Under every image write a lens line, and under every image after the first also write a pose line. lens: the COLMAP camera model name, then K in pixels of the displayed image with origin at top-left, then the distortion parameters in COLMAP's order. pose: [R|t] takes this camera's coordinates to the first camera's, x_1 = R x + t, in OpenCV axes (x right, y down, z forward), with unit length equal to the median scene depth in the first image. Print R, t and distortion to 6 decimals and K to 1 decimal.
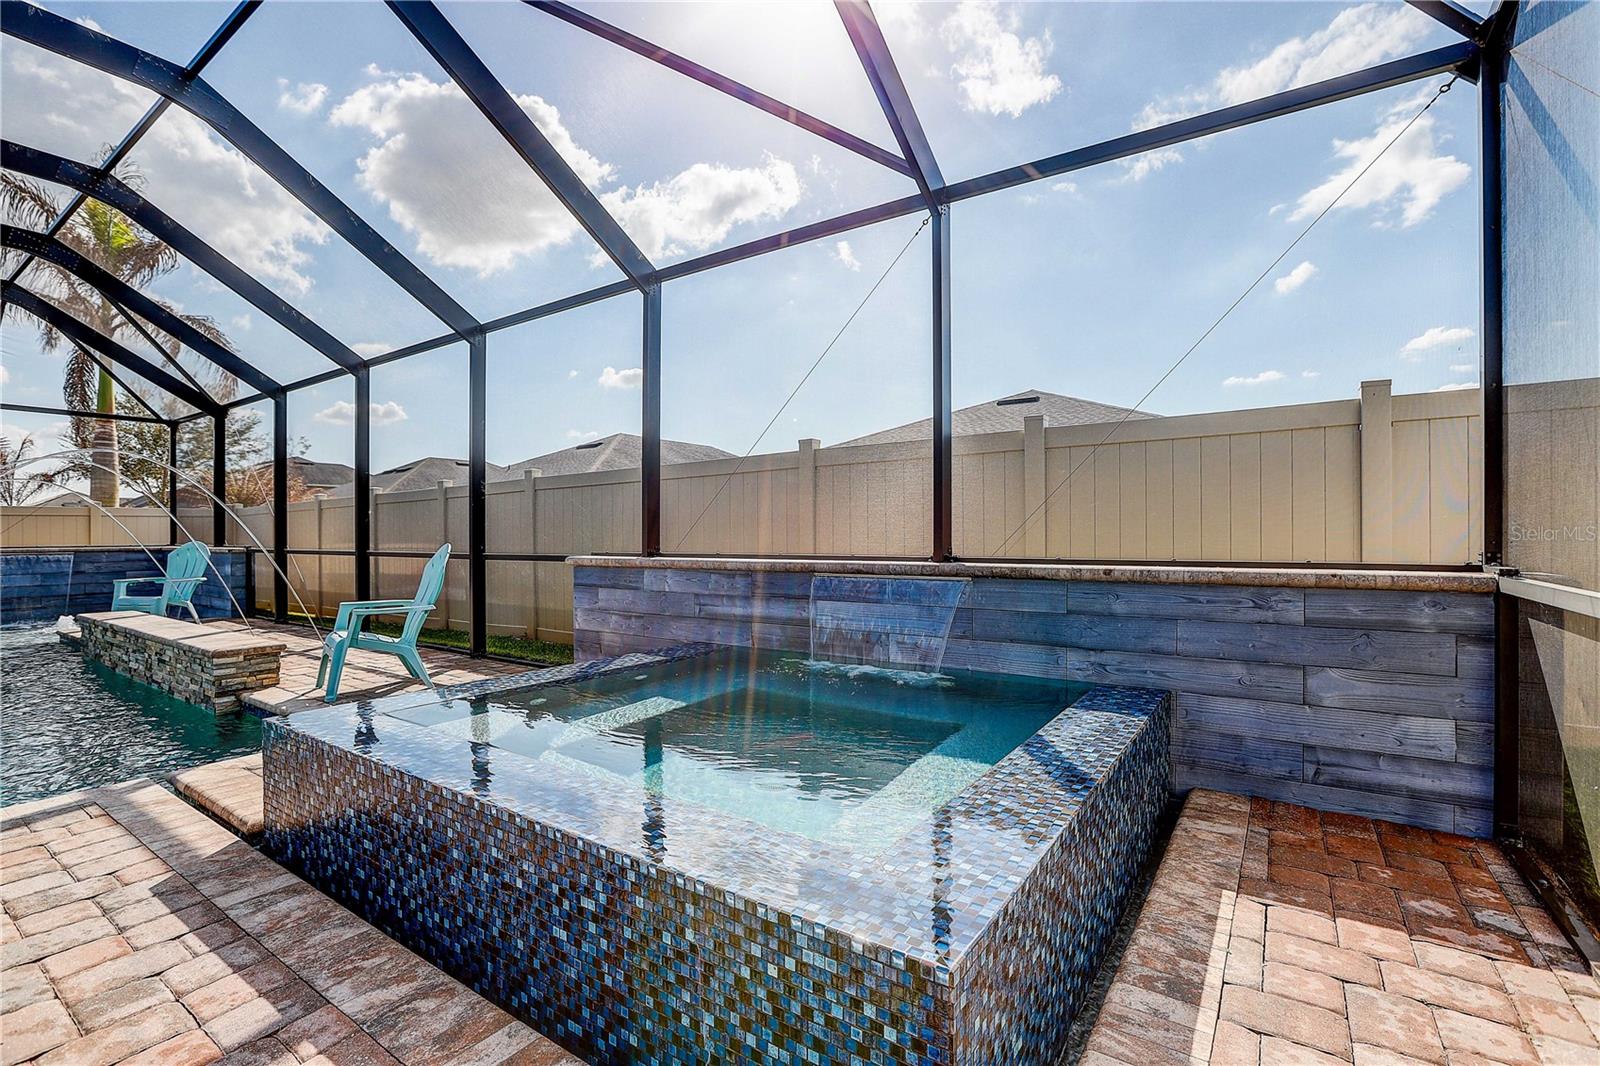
lens RADIAL K [[725.3, 0, 796.8], [0, 725.3, 534.8], [0, 0, 1]] dist [-0.050669, 0.017483]
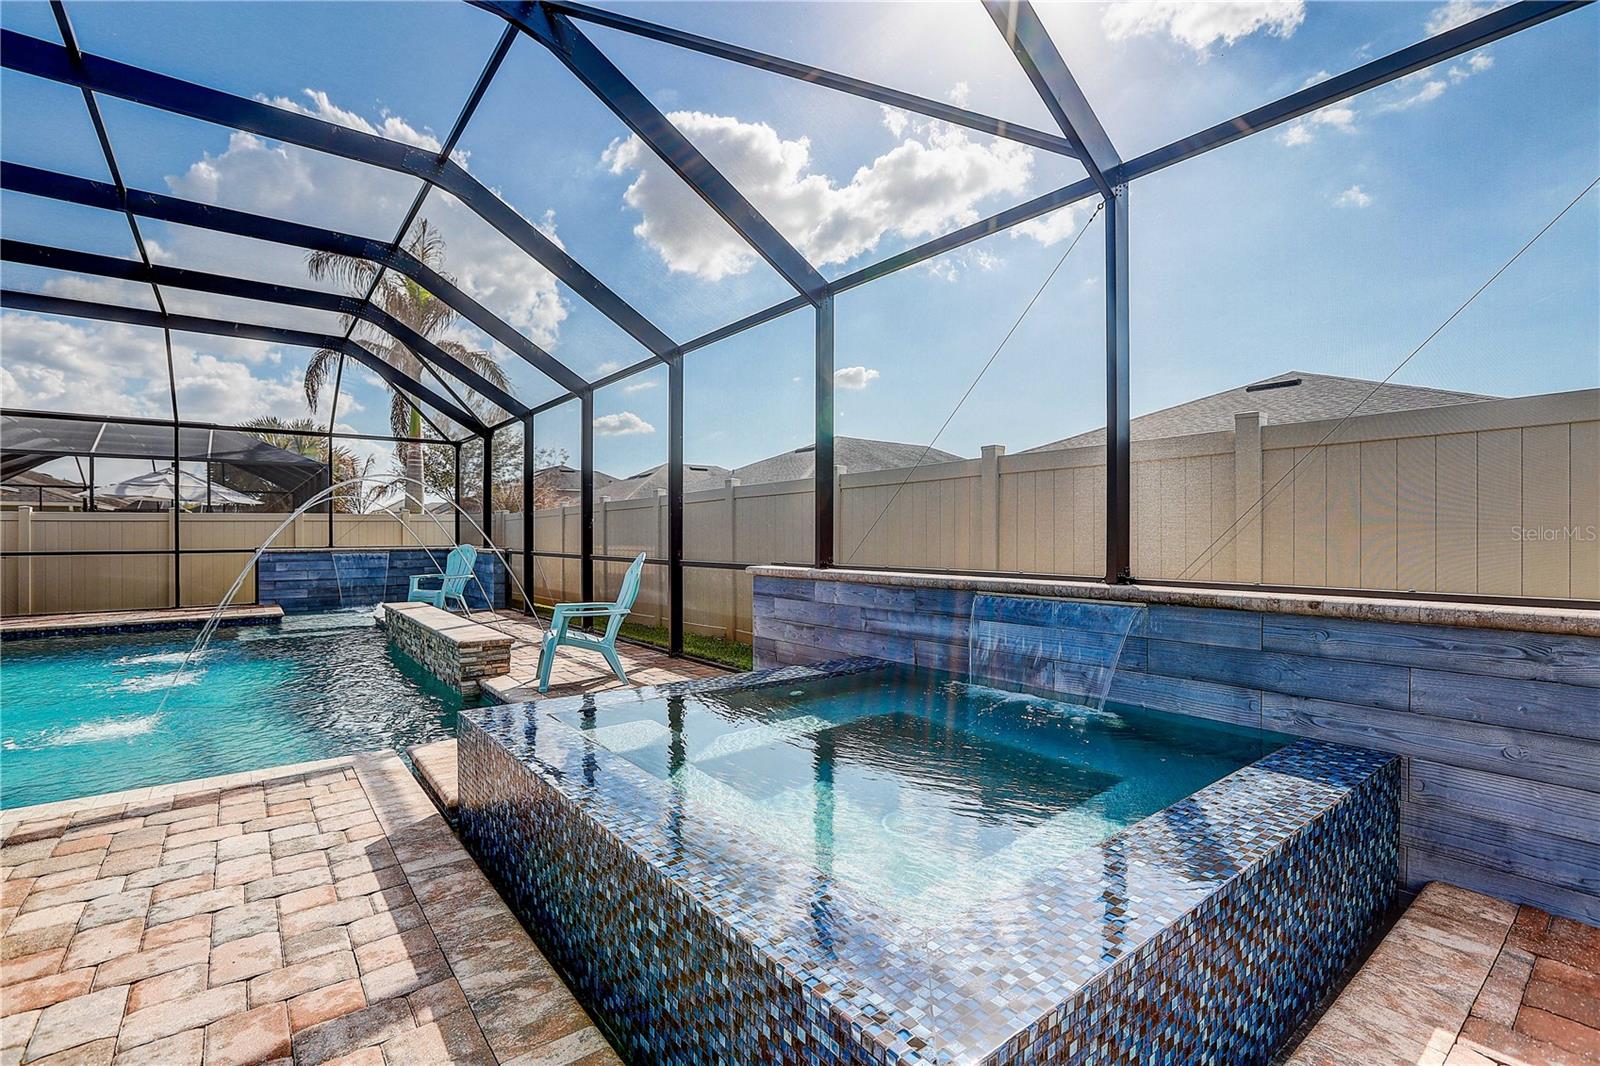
lens RADIAL K [[725.6, 0, 796.2], [0, 725.6, 536.3], [0, 0, 1]] dist [-0.050855, 0.019692]
pose [[0.953745, 0.004288, -0.300585, 0.124053], [-0.003296, 0.999987, 0.003805, -0.032867], [0.300597, -0.002638, 0.953747, 0.041822]]
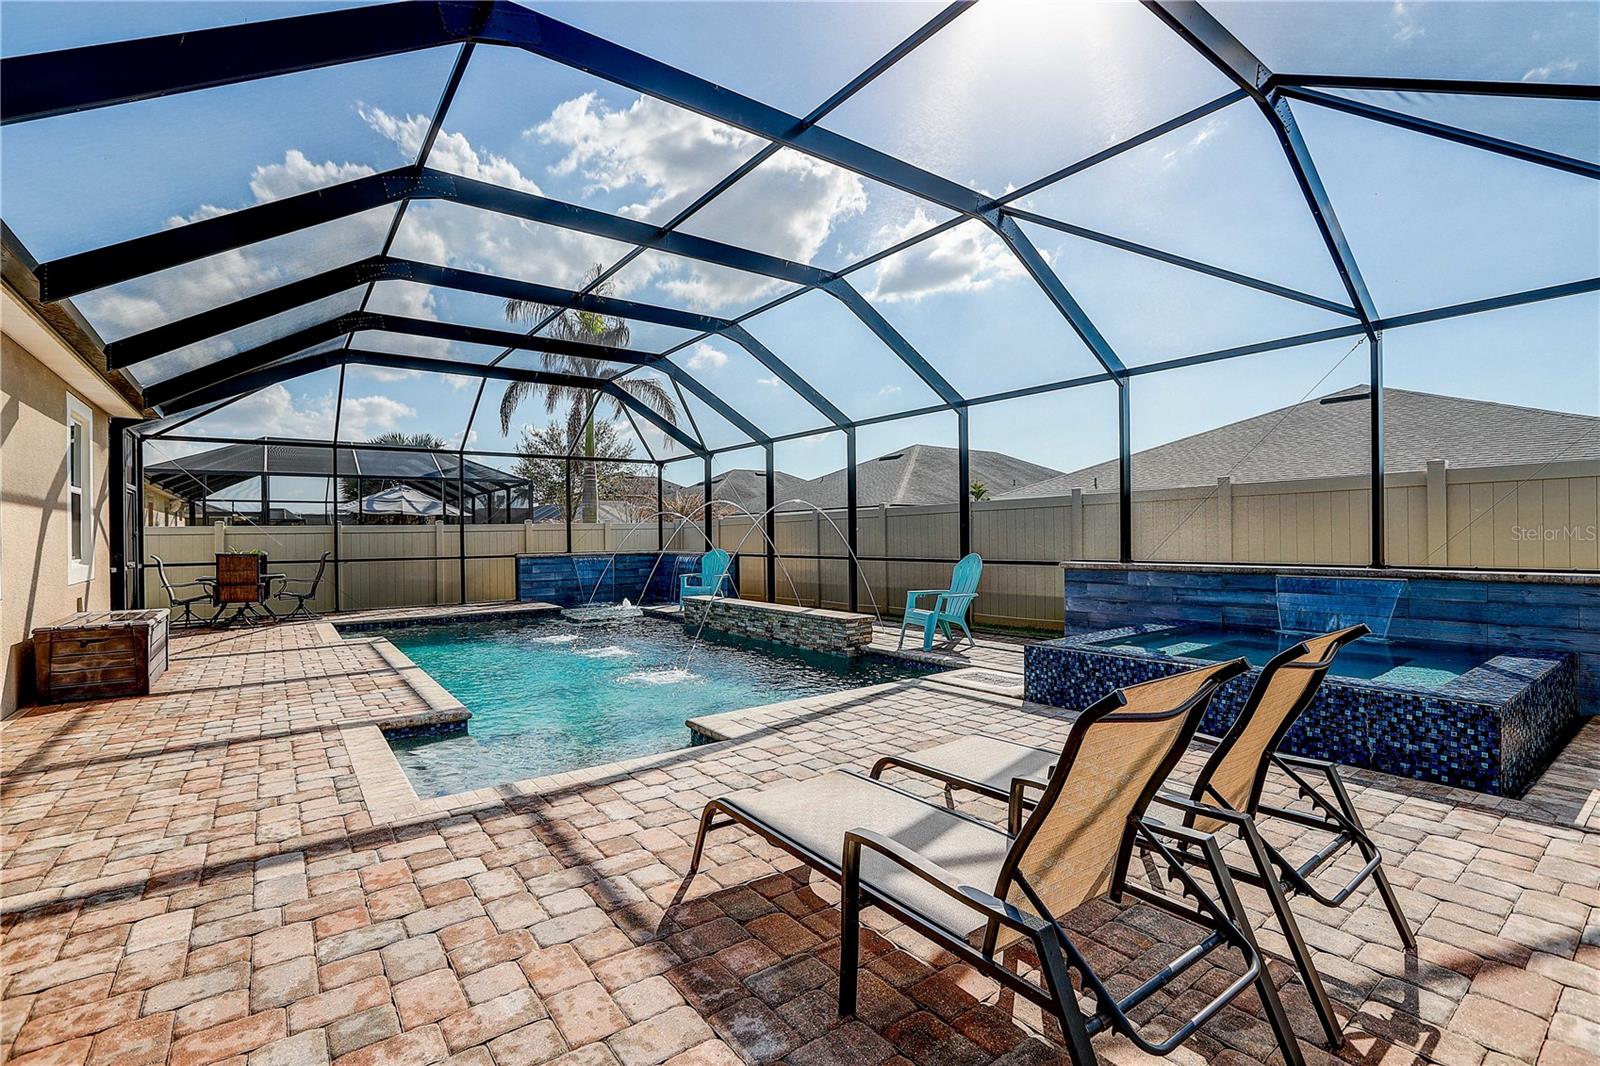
lens RADIAL K [[725.3, 0, 796.8], [0, 725.3, 534.8], [0, 0, 1]] dist [-0.050669, 0.017483]
pose [[0.945055, -0.006779, -0.326840, -0.662122], [0.007272, 0.999974, 0.000286, -0.059782], [0.326829, -0.002647, 0.945080, -1.135636]]
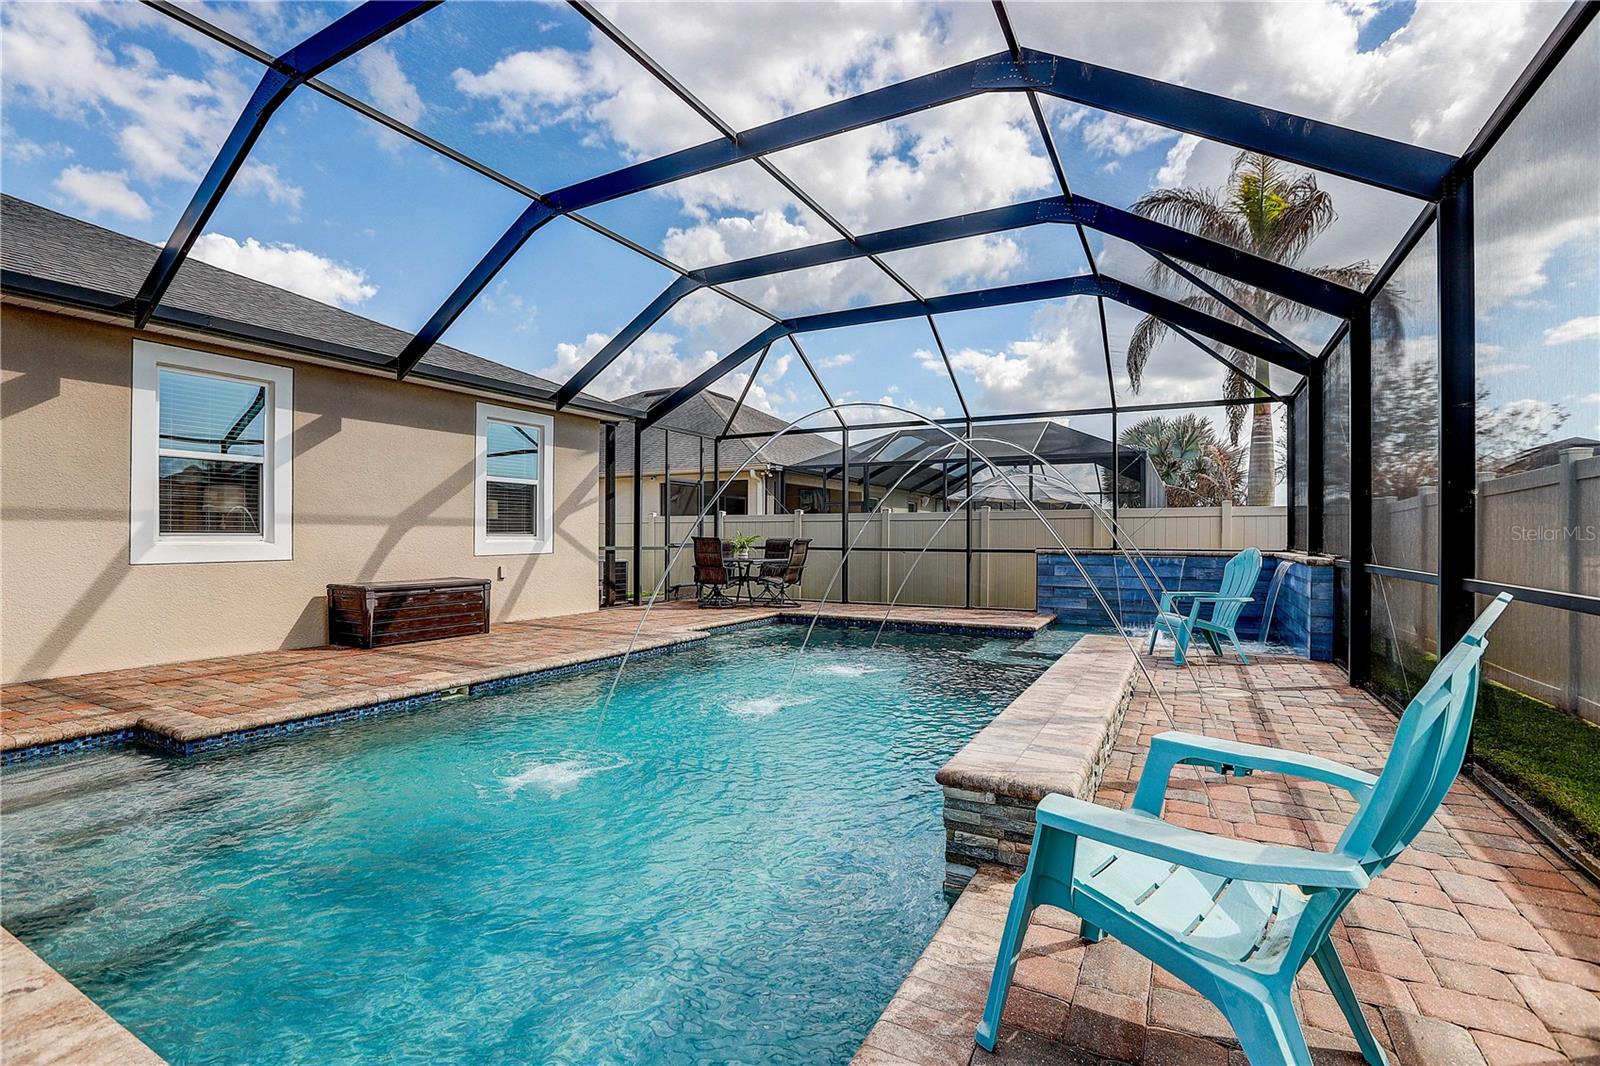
lens RADIAL K [[722.8, 0, 792.3], [0, 722.8, 534.3], [0, 0, 1]] dist [-0.045283, 0.016610]
pose [[0.100259, 0.001527, -0.994960, -0.575385], [-0.005896, 0.999982, 0.000941, -0.004982], [0.994944, 0.005772, 0.100266, 1.472582]]
